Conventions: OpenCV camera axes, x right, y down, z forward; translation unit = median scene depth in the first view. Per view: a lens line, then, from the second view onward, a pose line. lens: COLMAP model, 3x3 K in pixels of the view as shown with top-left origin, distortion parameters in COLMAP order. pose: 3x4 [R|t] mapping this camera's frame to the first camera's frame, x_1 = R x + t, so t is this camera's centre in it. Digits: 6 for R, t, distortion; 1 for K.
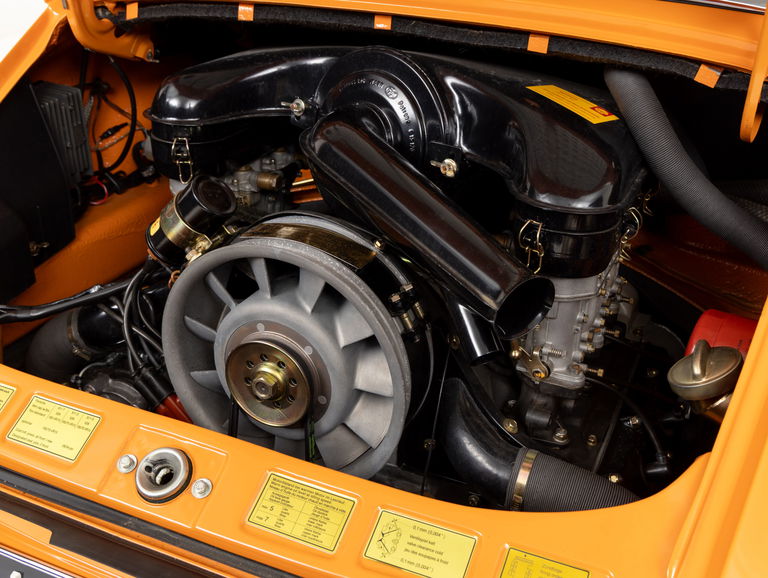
lens RADIAL K [[809.5, 0, 391.8], [0, 809.5, 283.7], [0, 0, 1]] dist [0.052470, 0.000000]
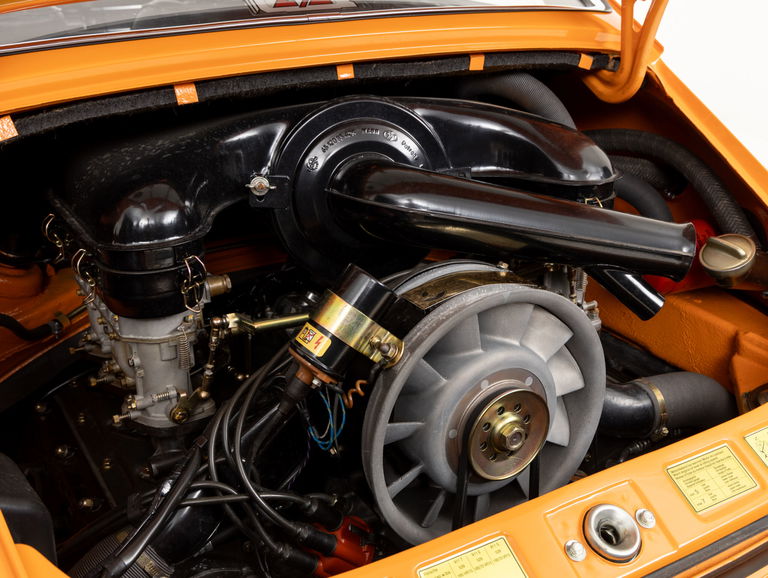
lens RADIAL K [[809.5, 0, 391.2], [0, 809.5, 292.8], [0, 0, 1]] dist [0.052470, 0.000000]
pose [[0.609384, -0.364034, 0.704365, -0.773918], [0.392091, 0.910501, 0.131351, -0.191824], [-0.689141, 0.196132, 0.697579, 0.346882]]
